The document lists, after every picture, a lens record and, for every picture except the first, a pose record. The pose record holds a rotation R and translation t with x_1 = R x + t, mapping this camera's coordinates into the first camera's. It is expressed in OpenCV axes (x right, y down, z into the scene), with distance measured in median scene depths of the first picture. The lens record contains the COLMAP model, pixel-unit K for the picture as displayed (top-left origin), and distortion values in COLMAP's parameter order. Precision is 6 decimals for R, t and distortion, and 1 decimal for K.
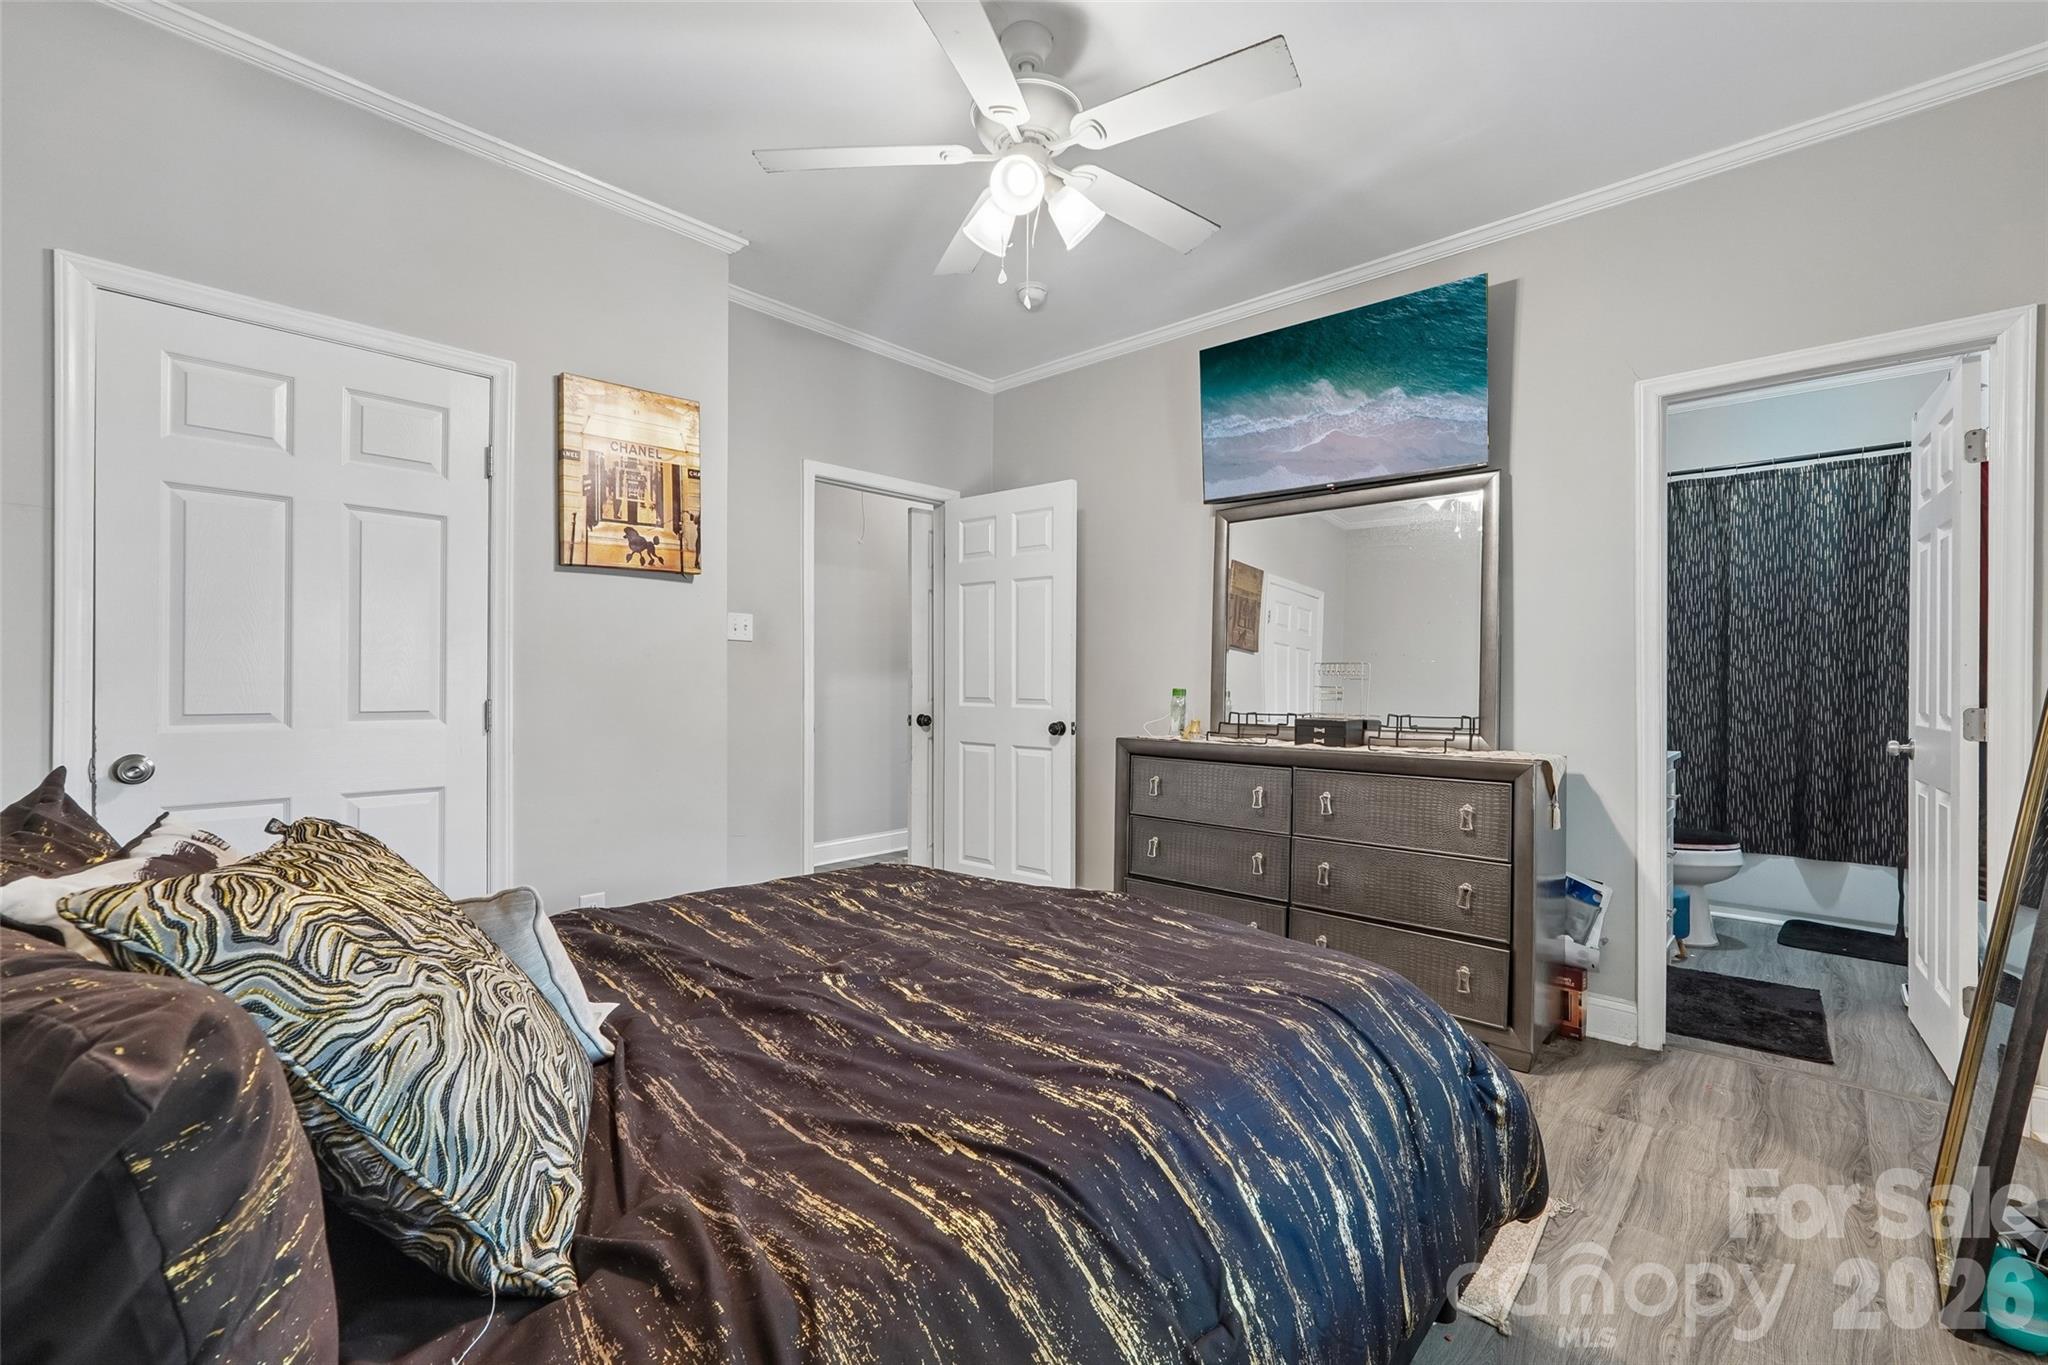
lens RADIAL K [[863.2, 0, 1029.1], [0, 863.2, 670.5], [0, 0, 1]] dist [-0.015272, 0.005313]
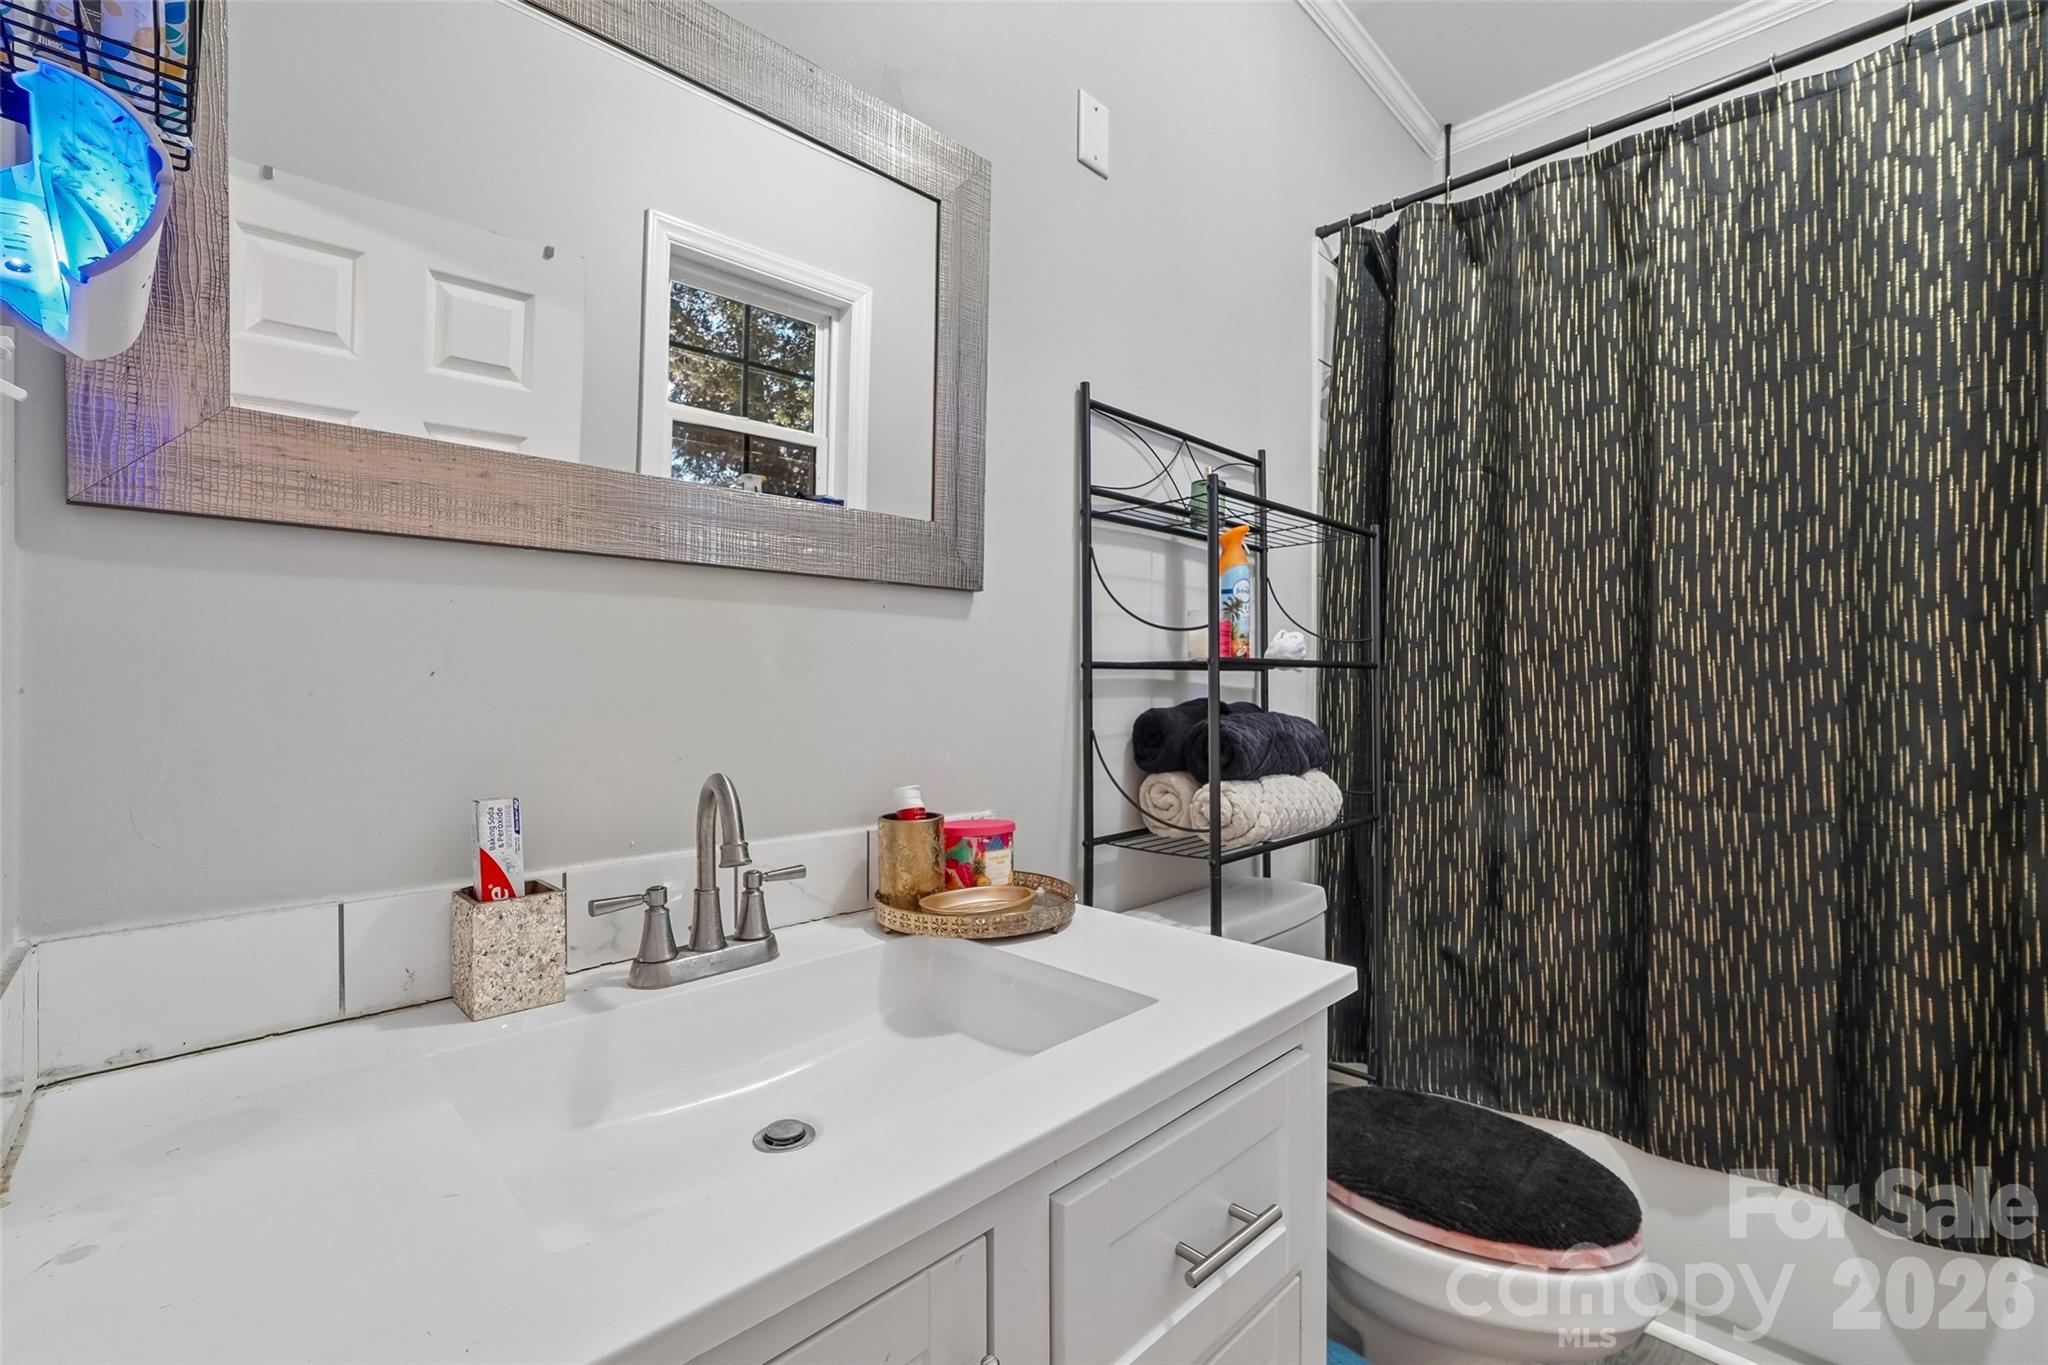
lens RADIAL K [[863.2, 0, 1029.0], [0, 863.2, 674.0], [0, 0, 1]] dist [-0.015272, 0.005313]
pose [[0.999315, 0.002143, -0.036944, 0.577846], [-0.002368, 0.999979, -0.006051, 0.010351], [0.036930, 0.006134, 0.999299, 0.639201]]
